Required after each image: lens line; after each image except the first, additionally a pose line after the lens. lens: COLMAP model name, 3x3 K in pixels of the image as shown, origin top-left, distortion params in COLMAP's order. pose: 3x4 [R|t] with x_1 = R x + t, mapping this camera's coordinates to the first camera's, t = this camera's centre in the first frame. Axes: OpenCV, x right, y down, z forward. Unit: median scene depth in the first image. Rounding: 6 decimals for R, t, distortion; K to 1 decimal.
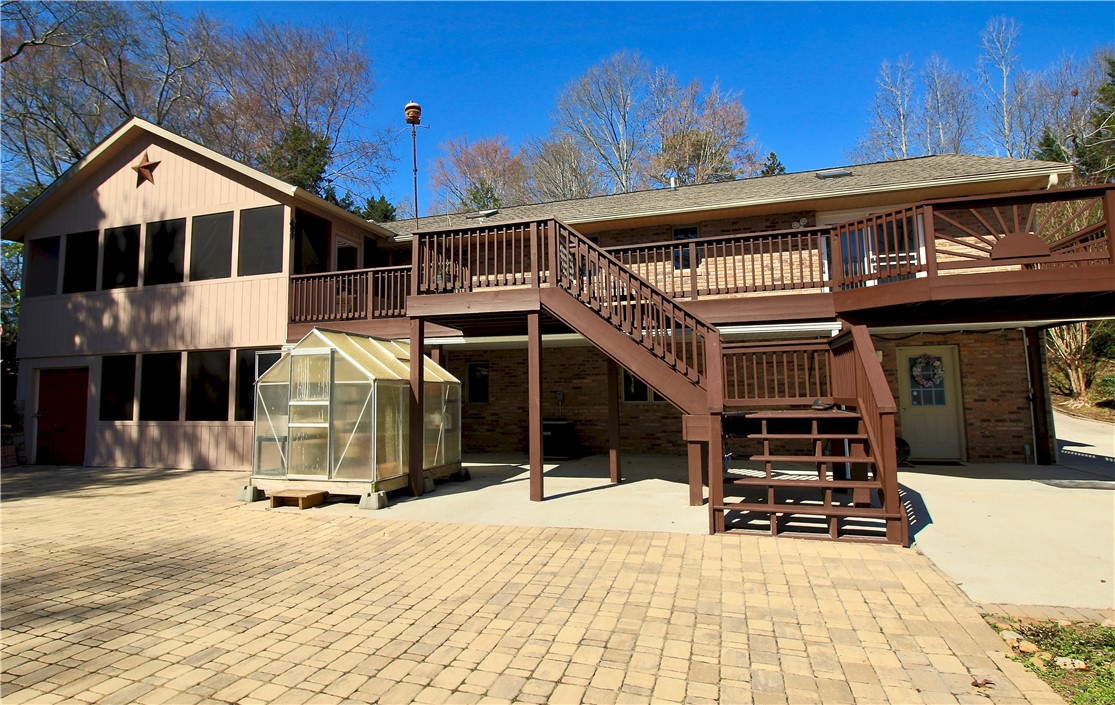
lens RADIAL K [[522.0, 0, 557.5], [0, 522.0, 352.5], [0, 0, 1]] dist [0.001061, 0.000062]
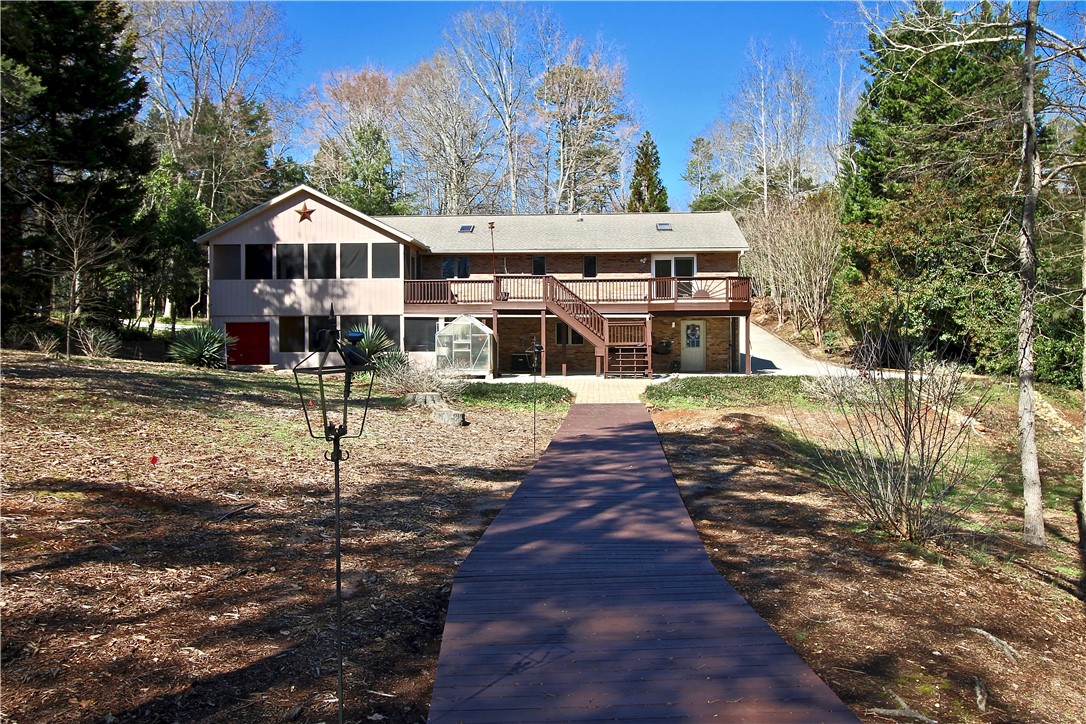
lens RADIAL K [[855.2, 0, 543.0], [0, 855.2, 362.0], [0, 0, 1]] dist [-0.001561, -0.000130]
pose [[0.967216, 0.005644, 0.253894, -0.815763], [-0.031576, 0.994668, 0.098179, -0.169651], [-0.251986, -0.102977, 0.962236, -2.301629]]
